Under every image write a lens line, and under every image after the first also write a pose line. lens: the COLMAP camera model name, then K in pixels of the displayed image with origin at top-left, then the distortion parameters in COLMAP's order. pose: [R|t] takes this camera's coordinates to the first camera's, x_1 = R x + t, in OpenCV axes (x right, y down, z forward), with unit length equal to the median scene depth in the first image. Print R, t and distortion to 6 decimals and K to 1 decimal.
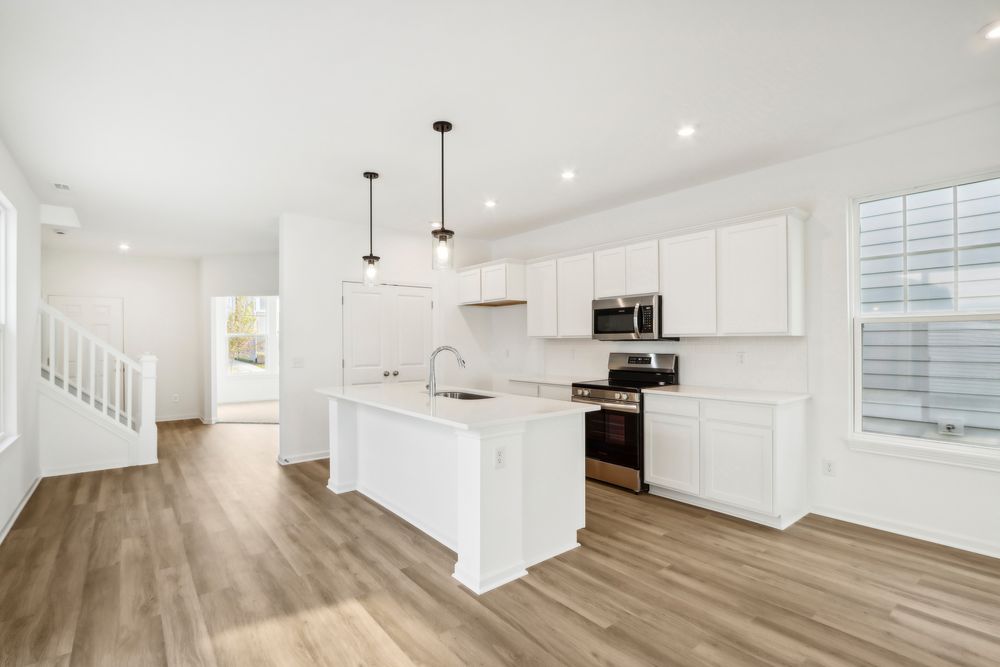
lens RADIAL K [[476.7, 0, 514.7], [0, 476.7, 336.9], [0, 0, 1]] dist [-0.013473, 0.002015]
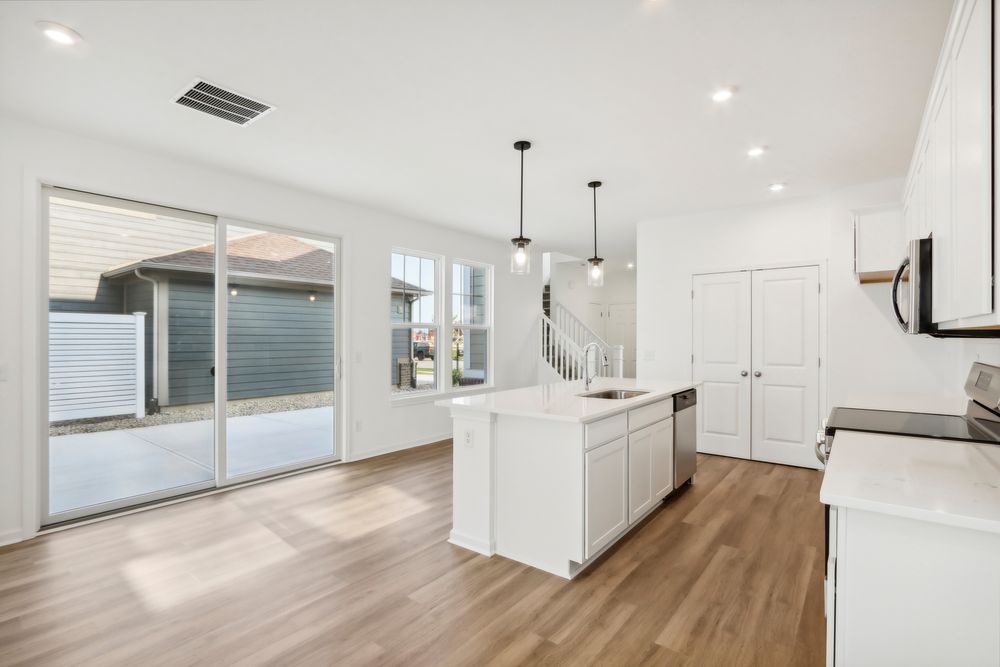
lens RADIAL K [[476.7, 0, 493.7], [0, 476.7, 331.9], [0, 0, 1]] dist [-0.013473, 0.002015]
pose [[0.233349, -0.006510, -0.972371, 0.629245], [0.008494, 0.999953, -0.004656, 0.001678], [0.972356, -0.007173, 0.233393, 0.456390]]
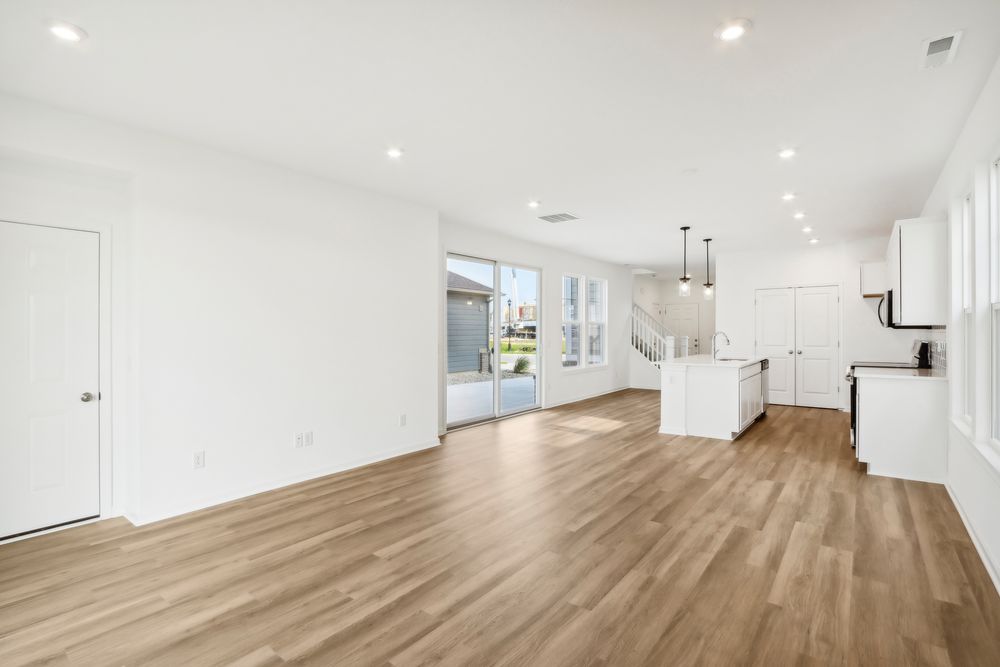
lens RADIAL K [[476.7, 0, 495.9], [0, 476.7, 328.8], [0, 0, 1]] dist [-0.013473, 0.002015]
pose [[0.235853, -0.001276, -0.971788, 1.162335], [0.013605, 0.999905, 0.001989, -0.006666], [0.971693, -0.013690, 0.235849, -0.221224]]
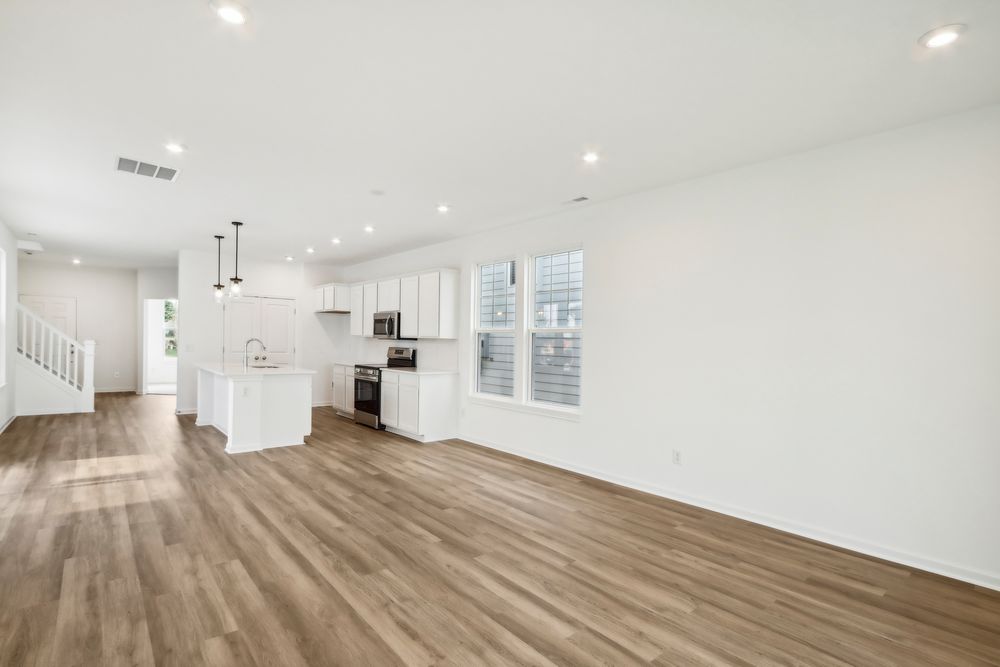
lens RADIAL K [[476.7, 0, 498.9], [0, 476.7, 341.4], [0, 0, 1]] dist [-0.013473, 0.002015]
pose [[0.999318, 0.027861, 0.024236, 0.589106], [-0.028065, 0.999573, 0.008084, -0.009048], [-0.024001, -0.008759, 0.999674, -0.639865]]
